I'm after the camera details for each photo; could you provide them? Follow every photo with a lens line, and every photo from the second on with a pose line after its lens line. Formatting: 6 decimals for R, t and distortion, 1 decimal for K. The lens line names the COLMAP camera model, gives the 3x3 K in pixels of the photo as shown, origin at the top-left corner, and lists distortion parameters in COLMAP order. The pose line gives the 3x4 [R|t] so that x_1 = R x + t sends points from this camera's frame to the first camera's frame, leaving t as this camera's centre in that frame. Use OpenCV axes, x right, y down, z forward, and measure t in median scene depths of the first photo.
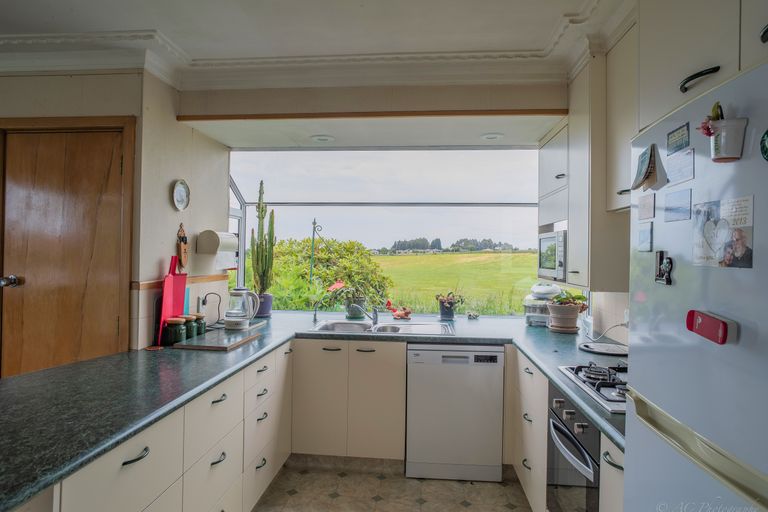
lens RADIAL K [[461.4, 0, 382.7], [0, 461.4, 250.0], [0, 0, 1]] dist [-0.023717, 0.008290]
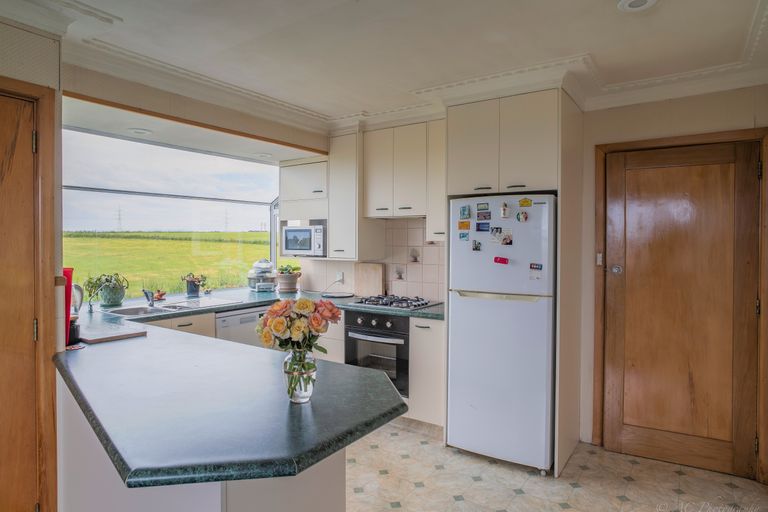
lens RADIAL K [[461.4, 0, 378.1], [0, 461.4, 248.7], [0, 0, 1]] dist [-0.023717, 0.008290]
pose [[0.496732, -0.026806, 0.867490, -0.818941], [-0.001789, 0.999489, 0.031909, -0.011215], [-0.867902, -0.017402, 0.496430, 0.011993]]
